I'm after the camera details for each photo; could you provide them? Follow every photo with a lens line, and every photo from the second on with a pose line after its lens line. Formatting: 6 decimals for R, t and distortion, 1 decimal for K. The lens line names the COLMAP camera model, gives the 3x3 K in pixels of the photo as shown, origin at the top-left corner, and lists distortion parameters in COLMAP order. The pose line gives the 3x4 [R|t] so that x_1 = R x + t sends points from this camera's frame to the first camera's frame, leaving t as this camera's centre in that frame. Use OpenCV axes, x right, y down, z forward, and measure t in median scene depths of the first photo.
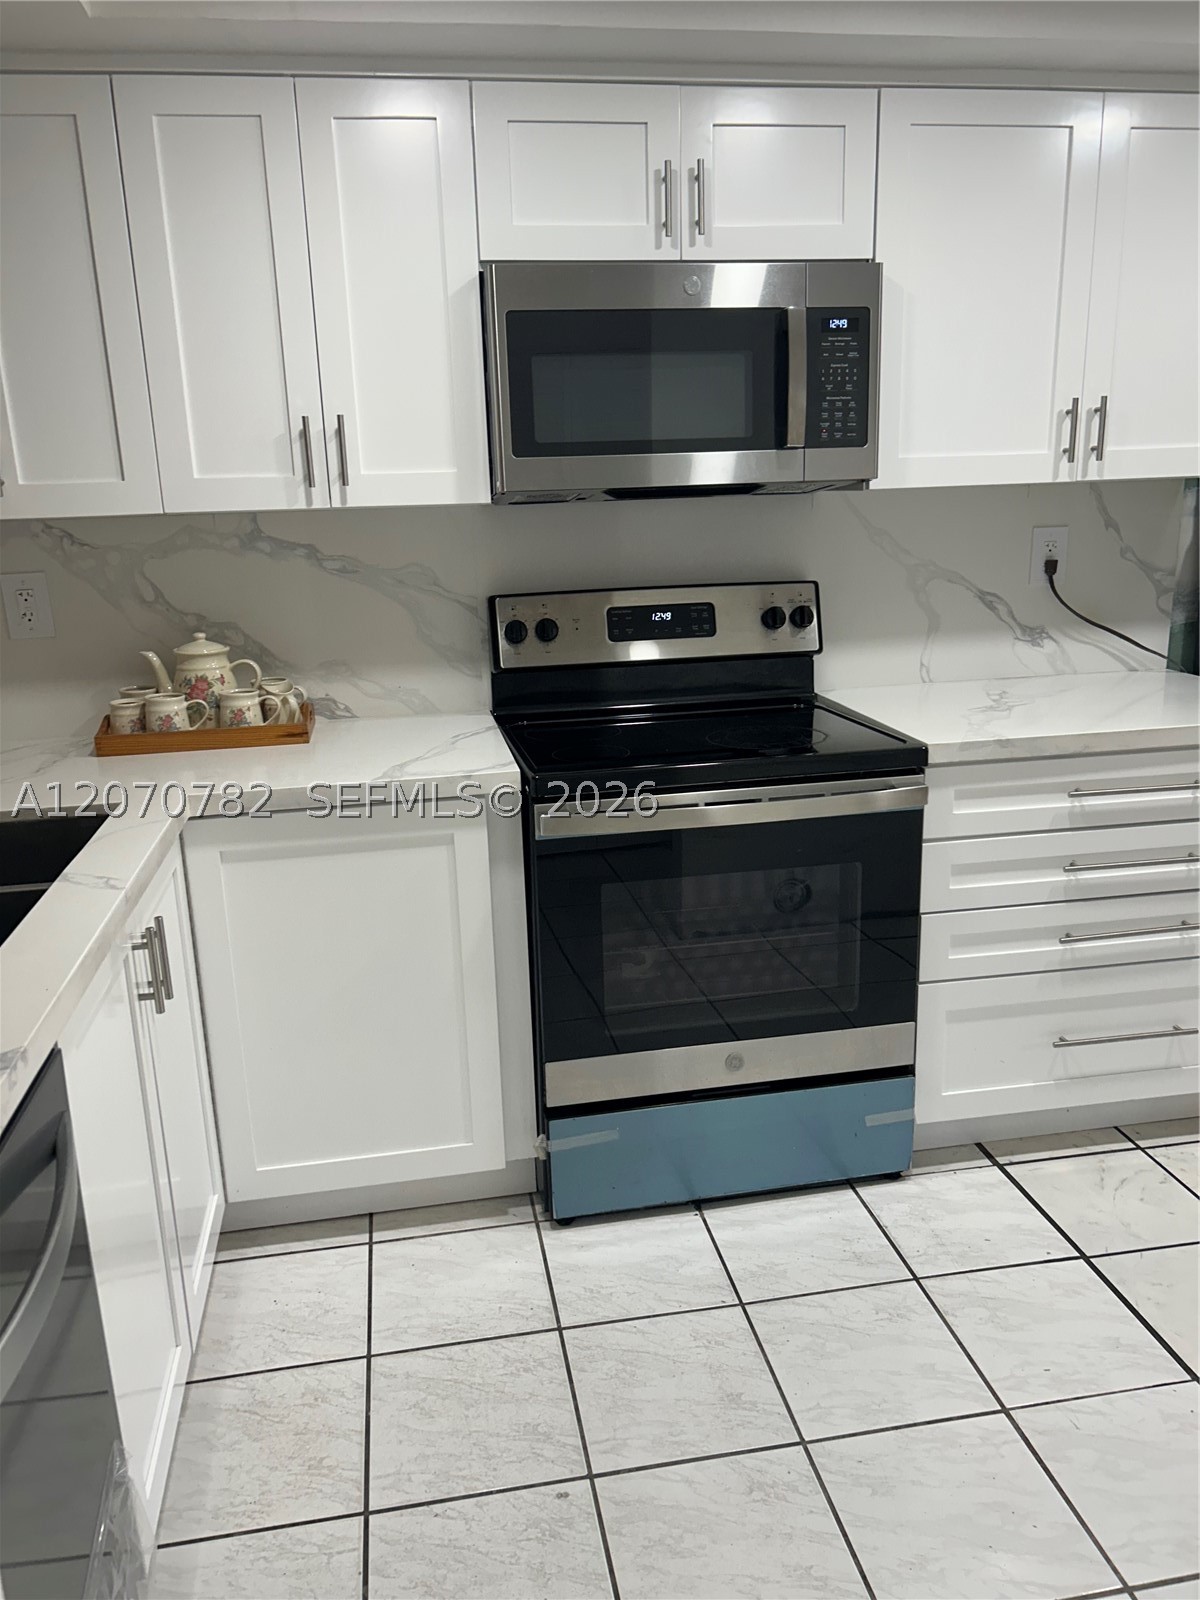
lens RADIAL K [[1177.7, 0, 594.5], [0, 1177.7, 814.4], [0, 0, 1]] dist [0.031978, -0.048928]
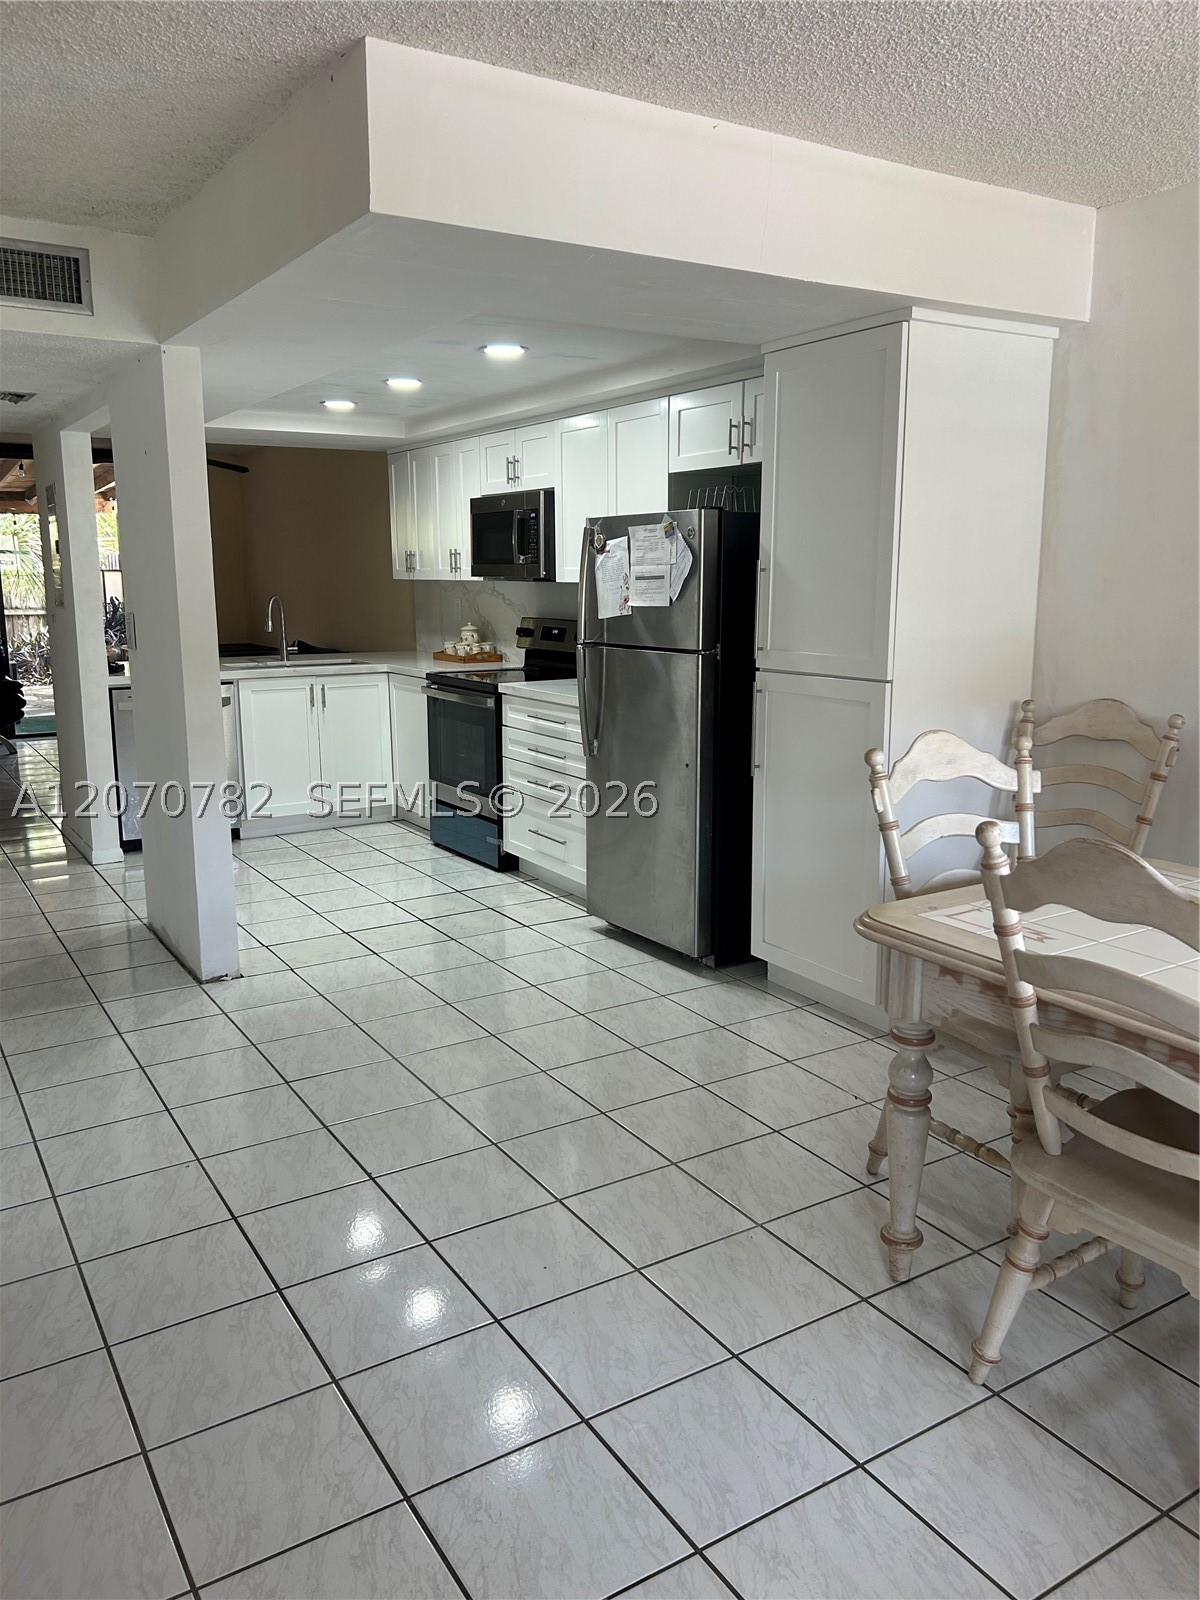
lens RADIAL K [[1177.7, 0, 602.0], [0, 1177.7, 807.4], [0, 0, 1]] dist [0.031978, -0.048928]
pose [[0.389582, 0.211530, -0.896371, 2.518380], [-0.250457, 0.960921, 0.117909, -0.147945], [0.886283, 0.178567, 0.427337, 0.173719]]
